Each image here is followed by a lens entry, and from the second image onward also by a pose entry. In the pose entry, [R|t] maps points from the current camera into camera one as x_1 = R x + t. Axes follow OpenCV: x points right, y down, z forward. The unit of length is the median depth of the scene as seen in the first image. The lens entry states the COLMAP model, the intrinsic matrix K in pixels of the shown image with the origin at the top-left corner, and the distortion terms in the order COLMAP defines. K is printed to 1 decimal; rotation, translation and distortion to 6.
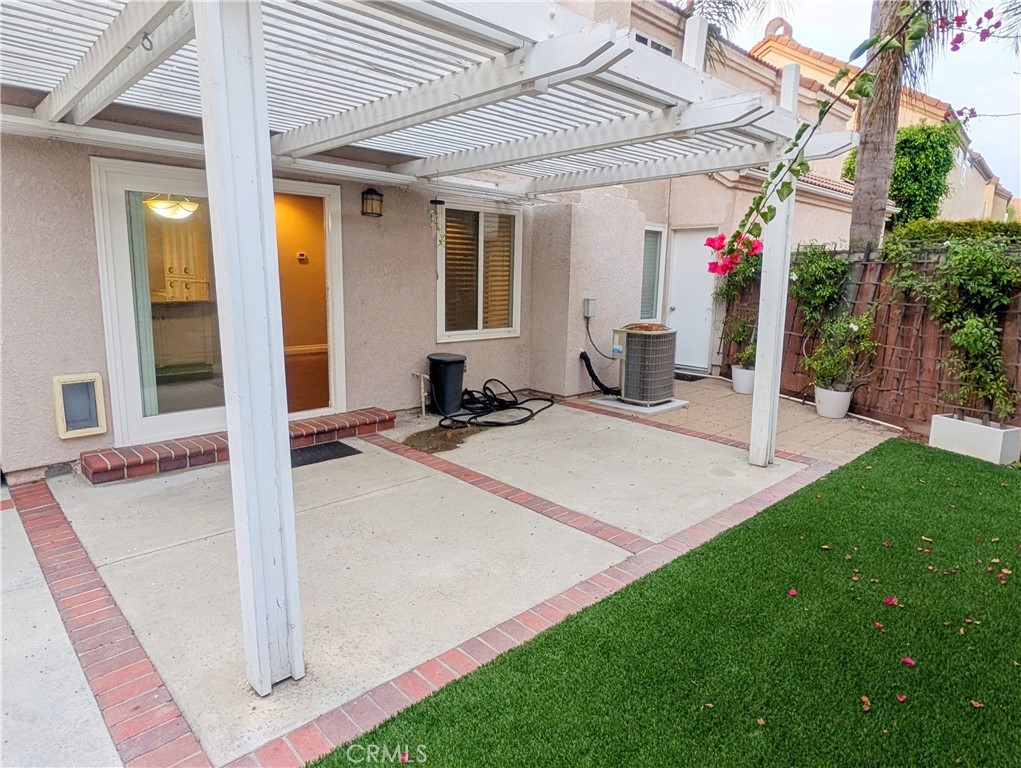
lens RADIAL K [[587.3, 0, 510.8], [0, 587.3, 380.7], [0, 0, 1]] dist [0.001966, -0.000496]
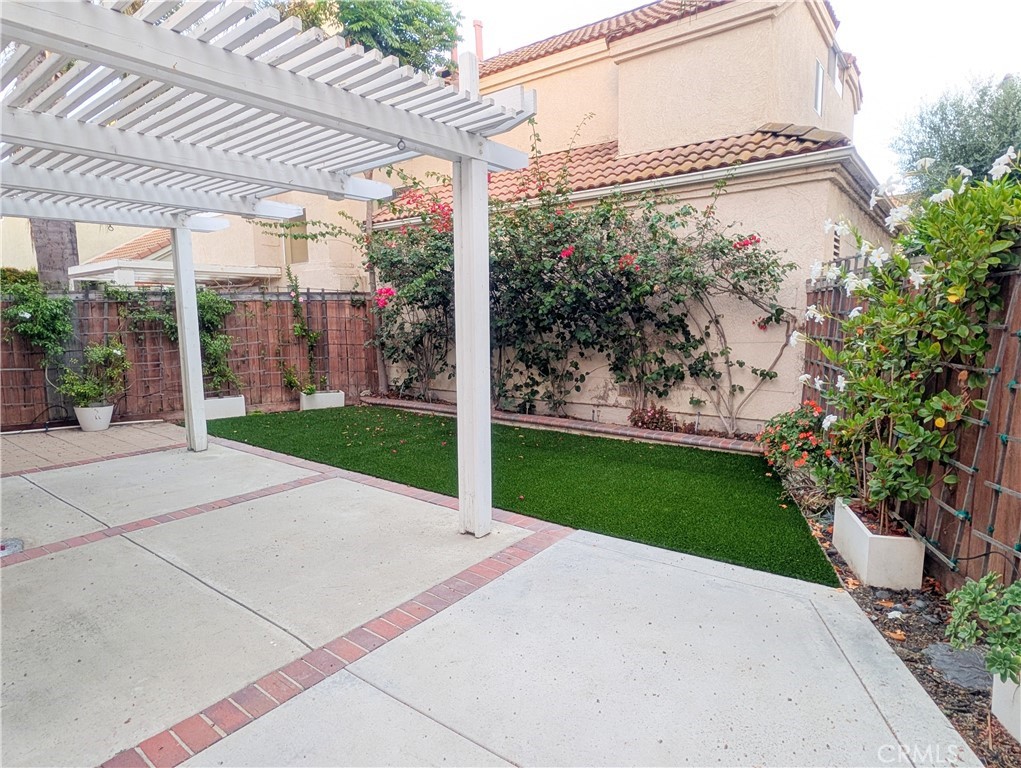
lens RADIAL K [[587.3, 0, 509.7], [0, 587.3, 385.1], [0, 0, 1]] dist [0.001966, -0.000496]
pose [[-0.153332, -0.135092, 0.978897, -1.125106], [0.194821, 0.967036, 0.163971, -0.092437], [-0.968780, 0.215852, -0.121958, 0.567048]]
